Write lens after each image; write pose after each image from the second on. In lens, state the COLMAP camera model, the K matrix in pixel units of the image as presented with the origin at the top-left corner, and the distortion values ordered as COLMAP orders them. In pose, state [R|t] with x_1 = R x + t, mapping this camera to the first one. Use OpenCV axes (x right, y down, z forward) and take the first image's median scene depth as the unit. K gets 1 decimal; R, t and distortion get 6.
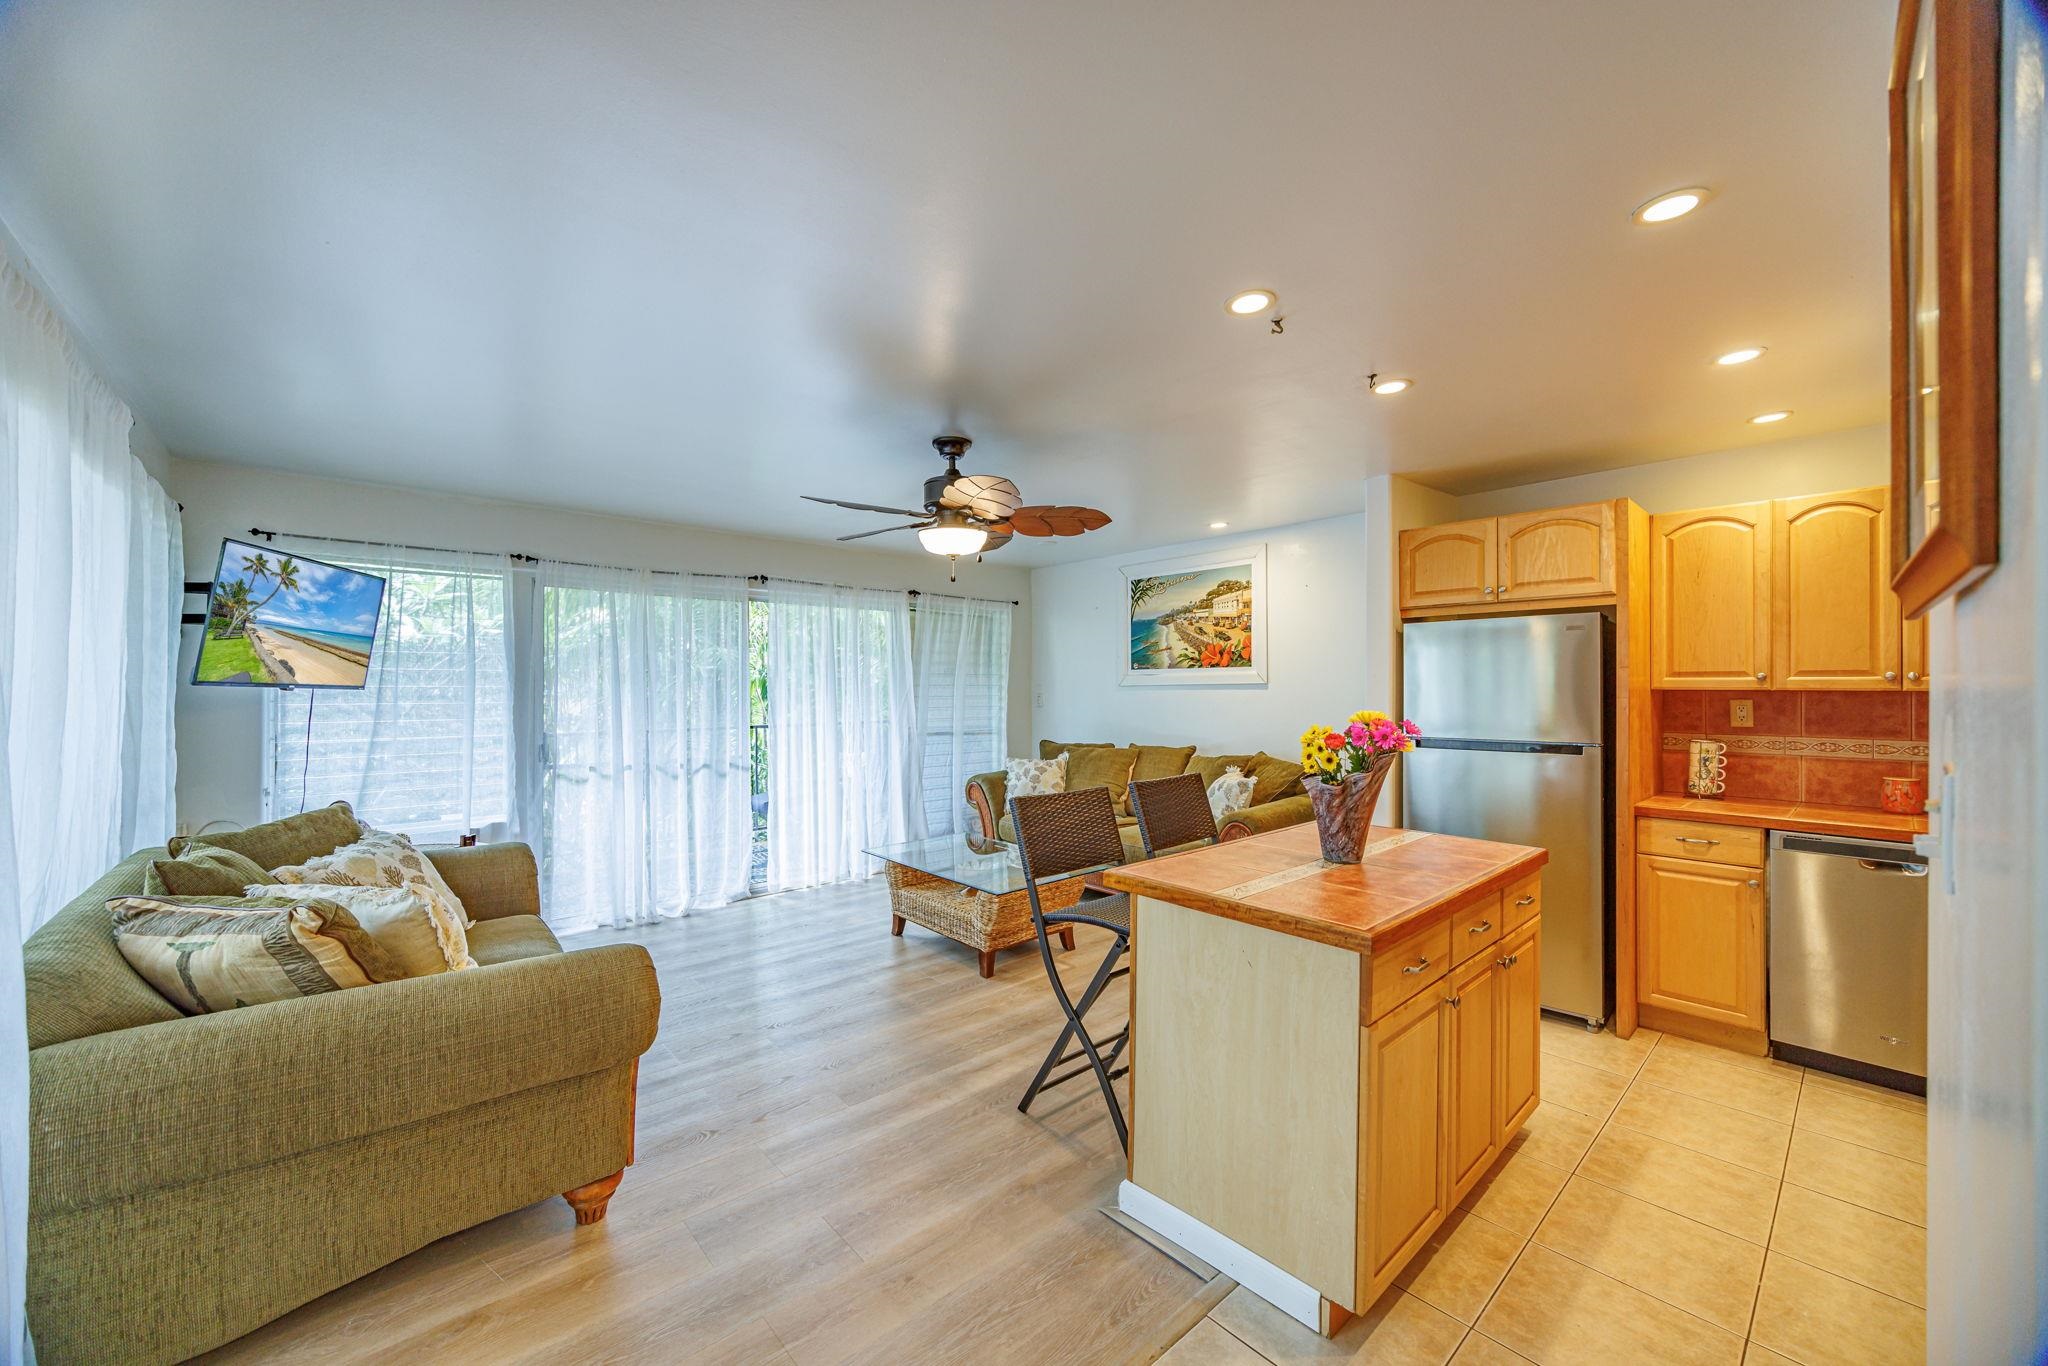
lens RADIAL K [[791.4, 0, 1019.4], [0, 791.4, 682.1], [0, 0, 1]] dist [0.007389, -0.000698]
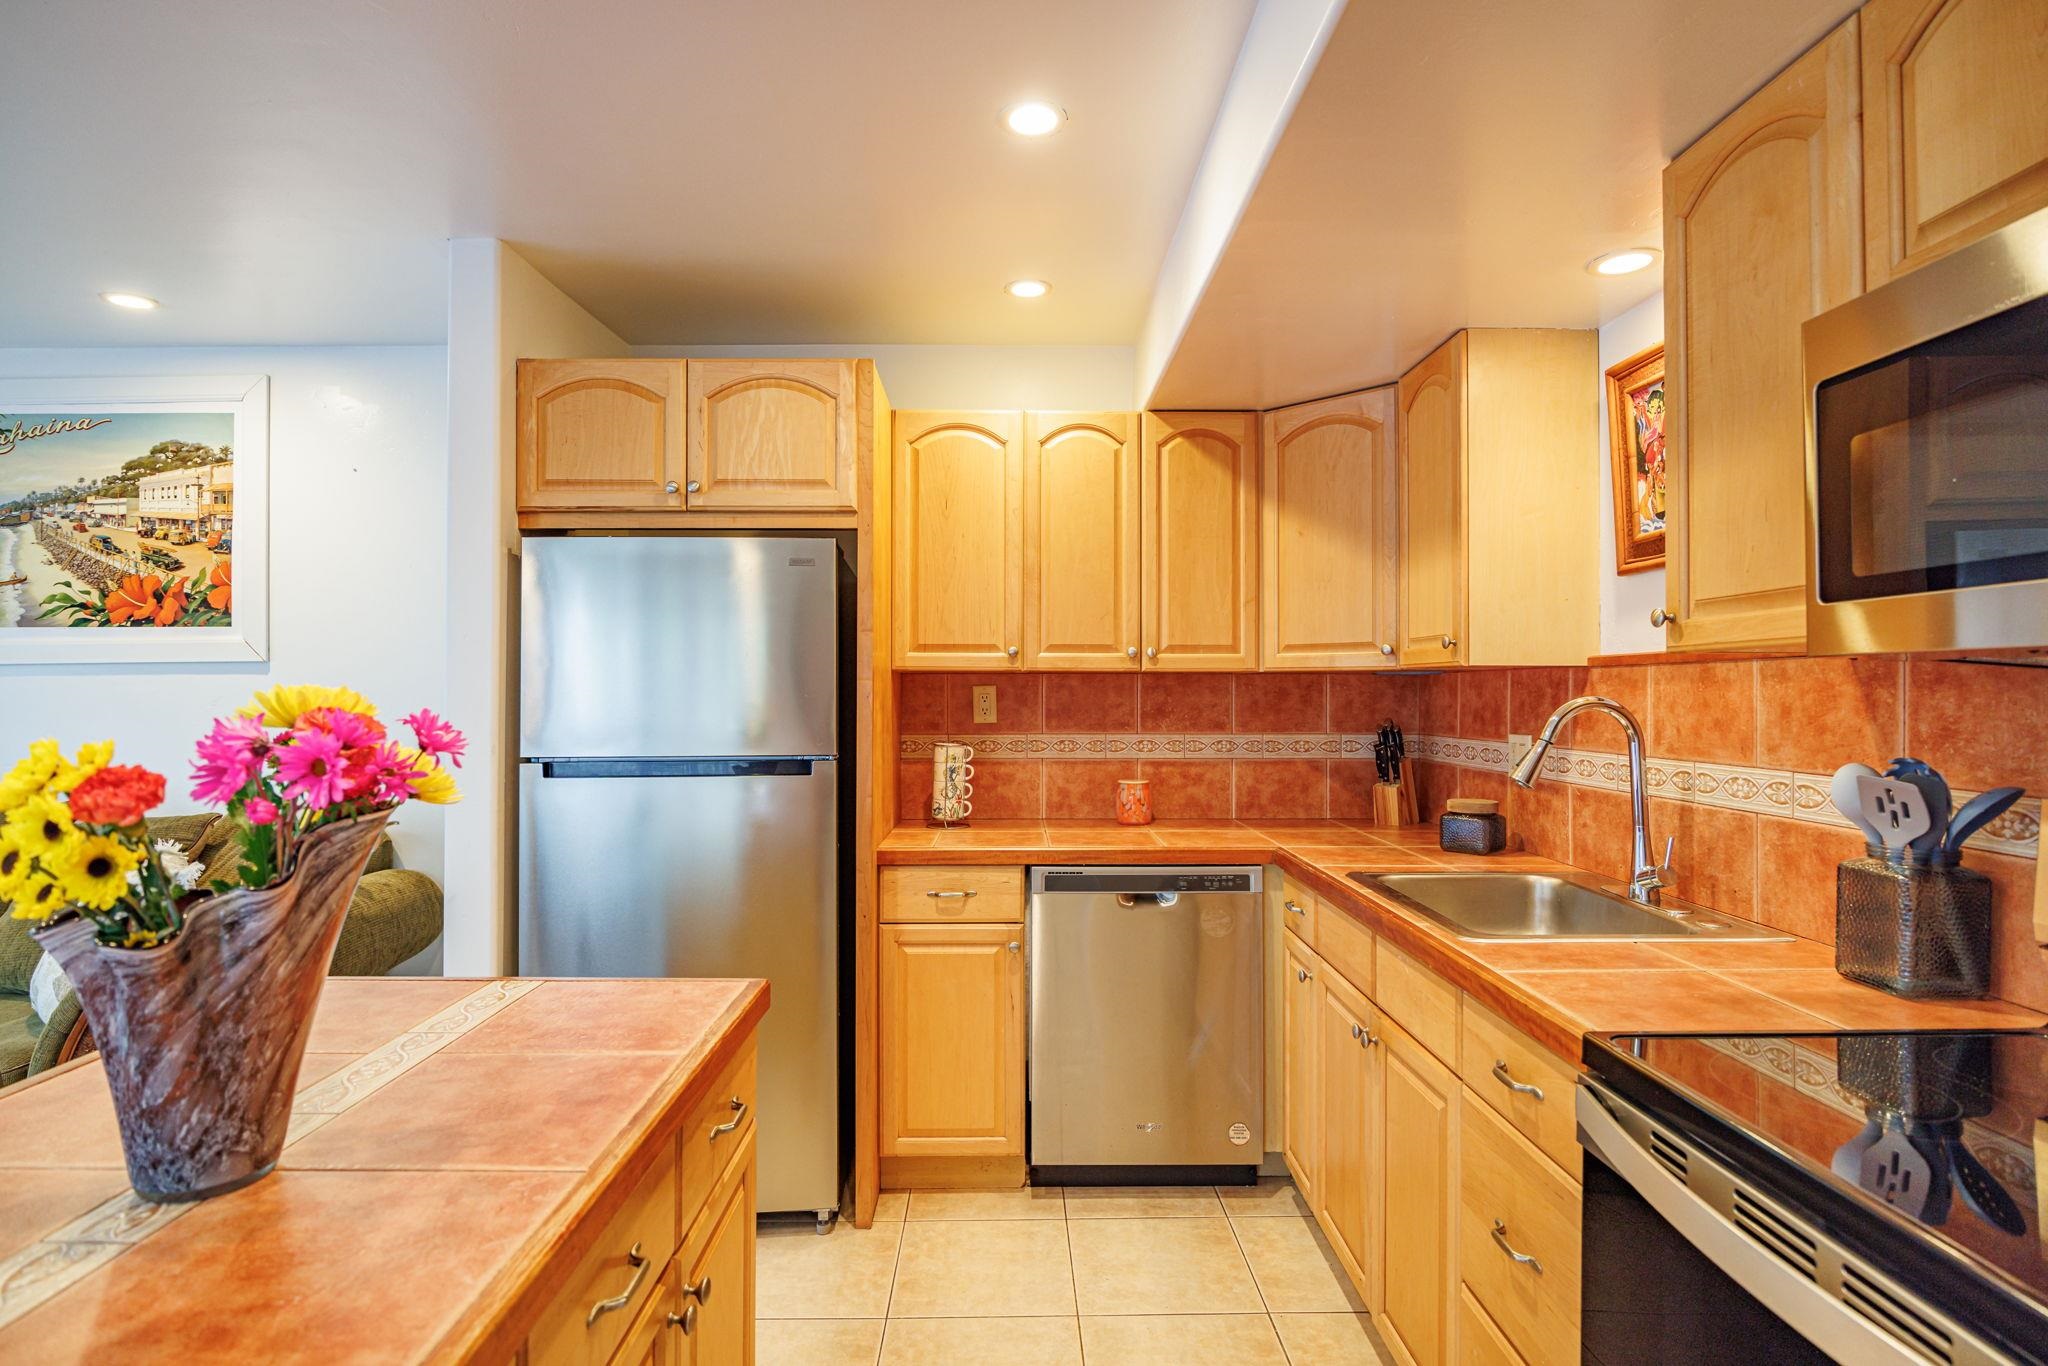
lens RADIAL K [[1023.5, 0, 1030.4], [0, 1023.5, 687.3], [0, 0, 1]] dist [-0.013413, 0.000106]
pose [[0.656087, 0.002765, 0.754680, 0.215983], [-0.004141, 0.999991, -0.000064, 0.022900], [-0.754674, -0.003083, 0.656093, 0.339786]]
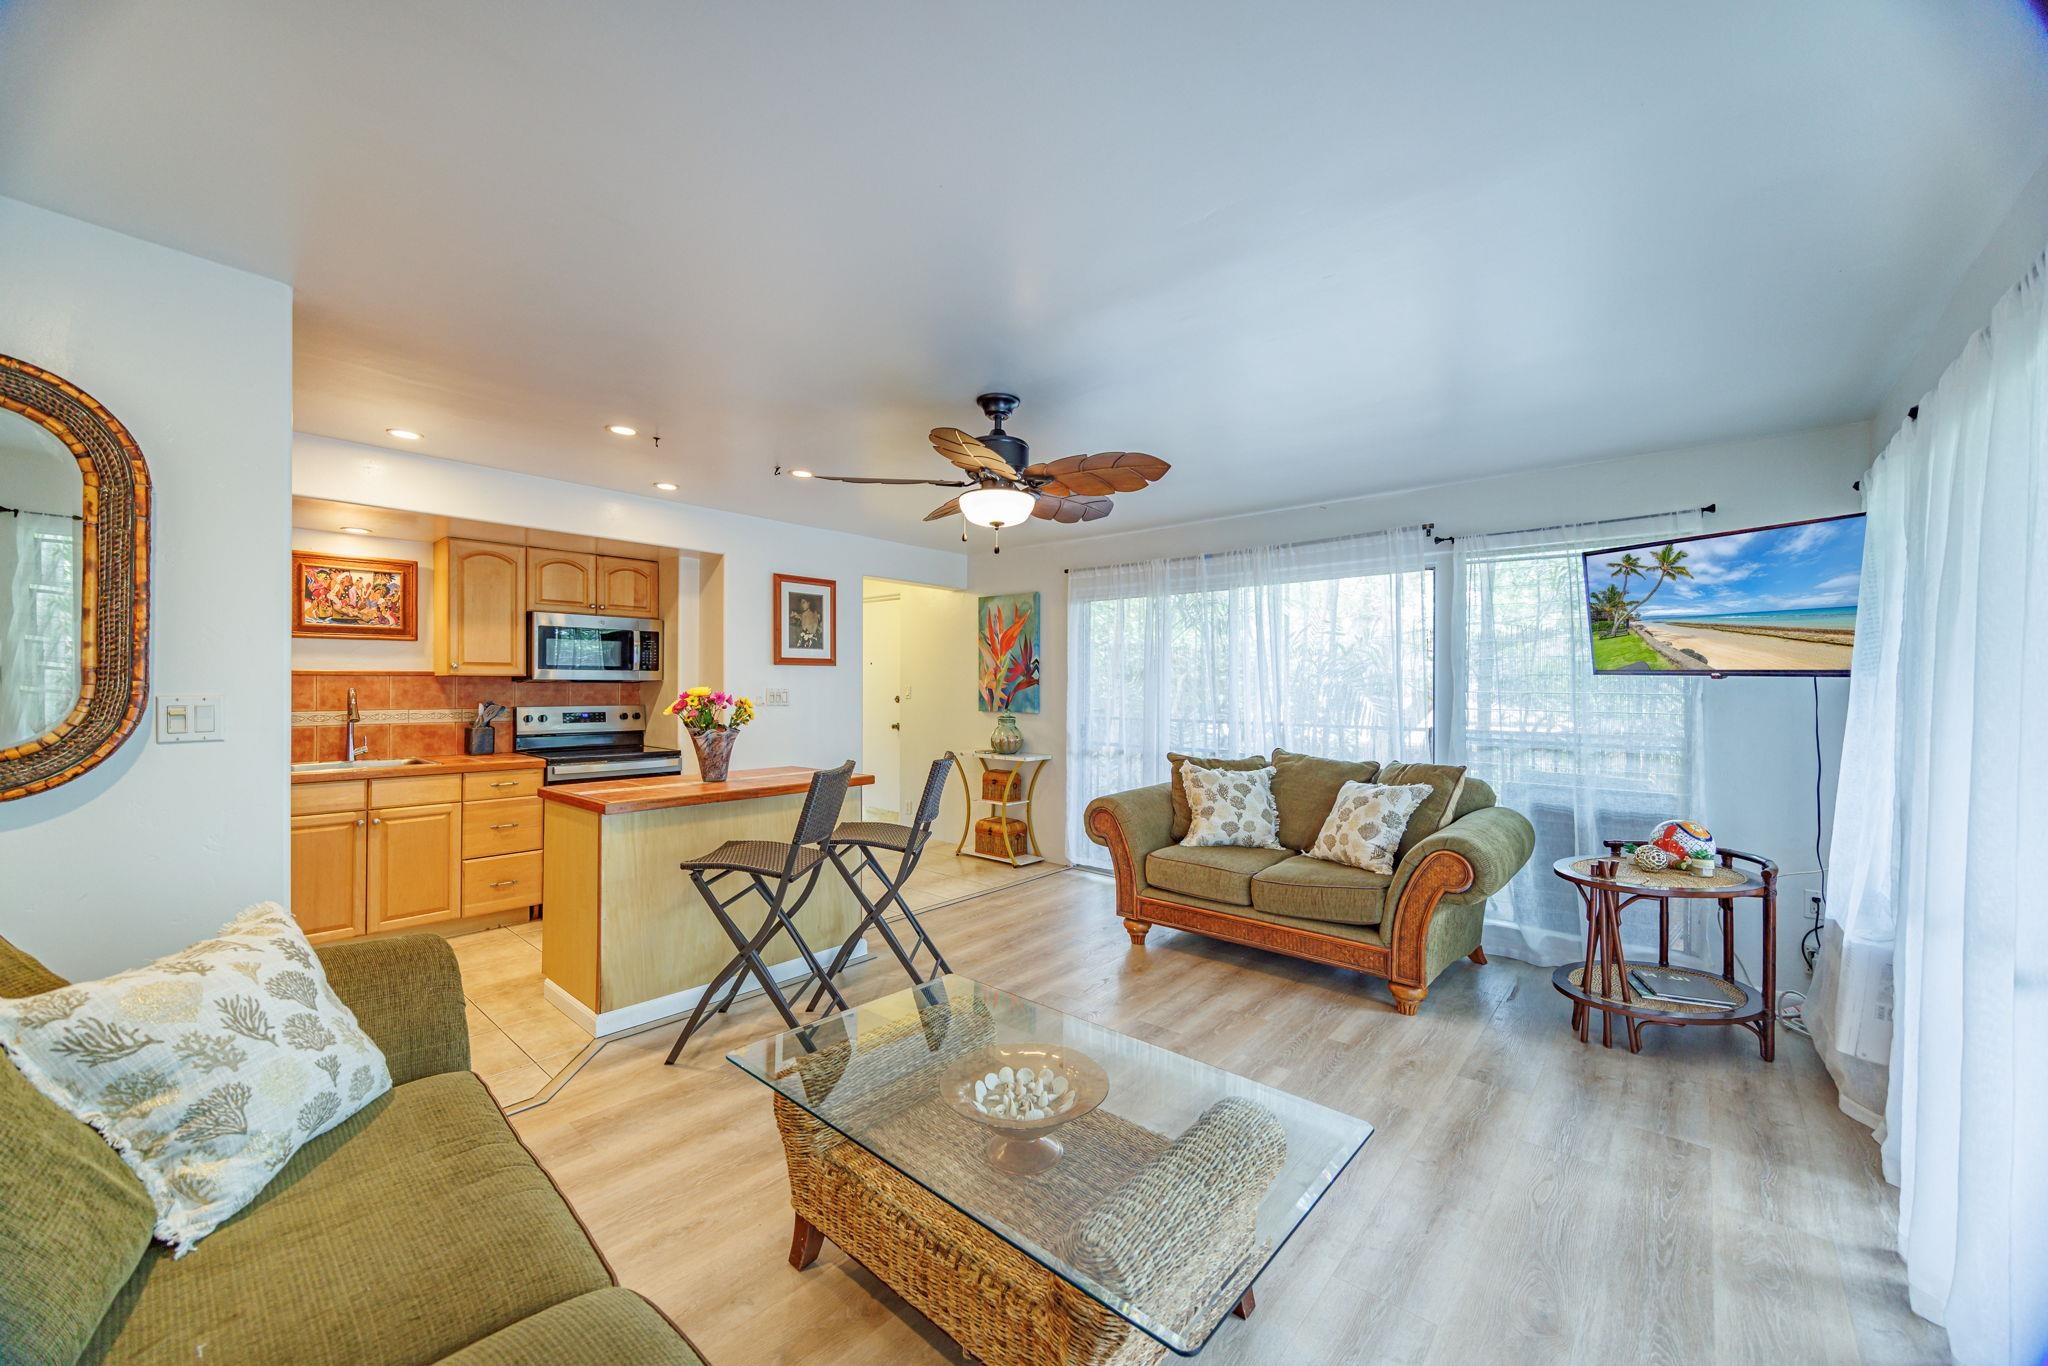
lens RADIAL K [[754.7, 0, 1000.9], [0, 754.7, 683.0], [0, 0, 1]] dist [-0.012054, 0.000650]
pose [[-0.996454, -0.006835, -0.083859, -0.034175], [-0.006097, 0.999940, -0.009053, 0.024149], [0.083916, -0.008509, -0.996436, 1.665628]]
